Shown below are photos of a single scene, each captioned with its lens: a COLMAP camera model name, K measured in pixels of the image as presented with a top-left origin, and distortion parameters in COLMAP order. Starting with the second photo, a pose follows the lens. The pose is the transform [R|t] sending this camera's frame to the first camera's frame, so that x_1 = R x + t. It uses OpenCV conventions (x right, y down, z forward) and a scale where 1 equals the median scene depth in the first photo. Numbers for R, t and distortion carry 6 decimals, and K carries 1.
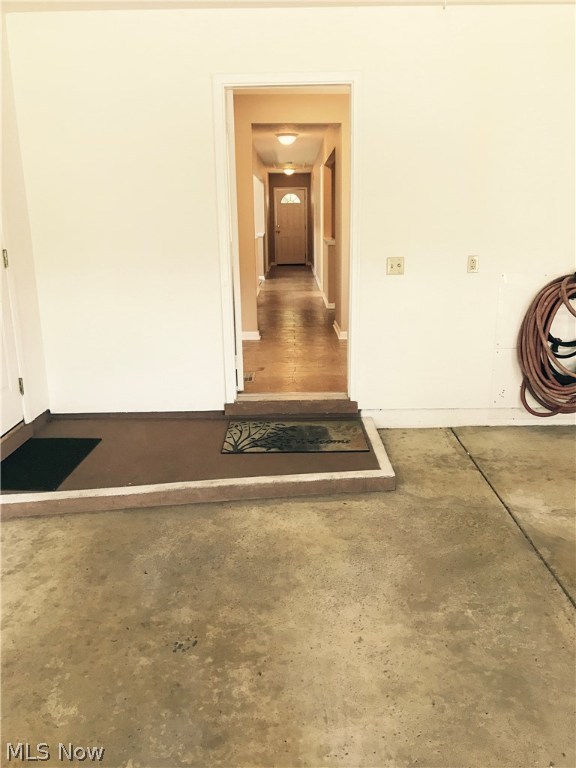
lens RADIAL K [[634.5, 0, 288.0], [0, 634.5, 384.0], [0, 0, 1]] dist [0.004703, -0.001536]
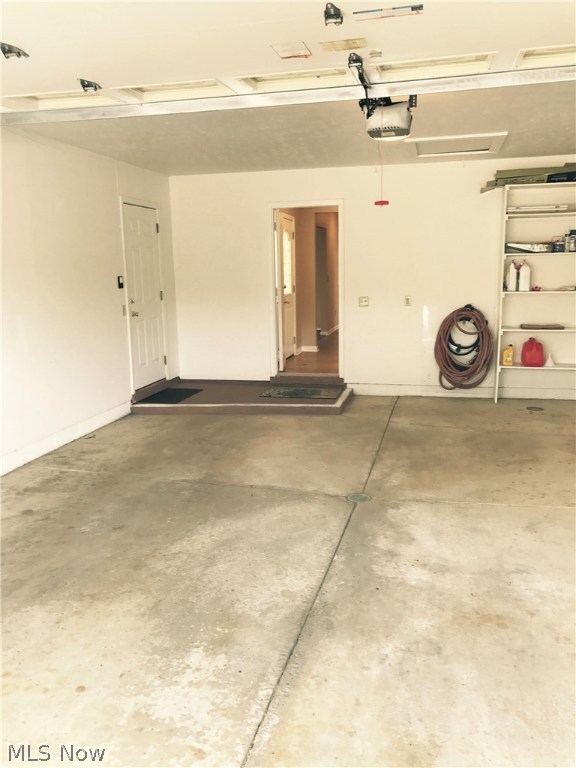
lens RADIAL K [[634.5, 0, 288.0], [0, 634.5, 384.0], [0, 0, 1]] dist [0.004703, -0.001536]
pose [[0.973966, 0.035036, -0.223970, 0.360437], [-0.050427, 0.996715, -0.063374, 0.166199], [0.221014, 0.073018, 0.972533, -0.758230]]
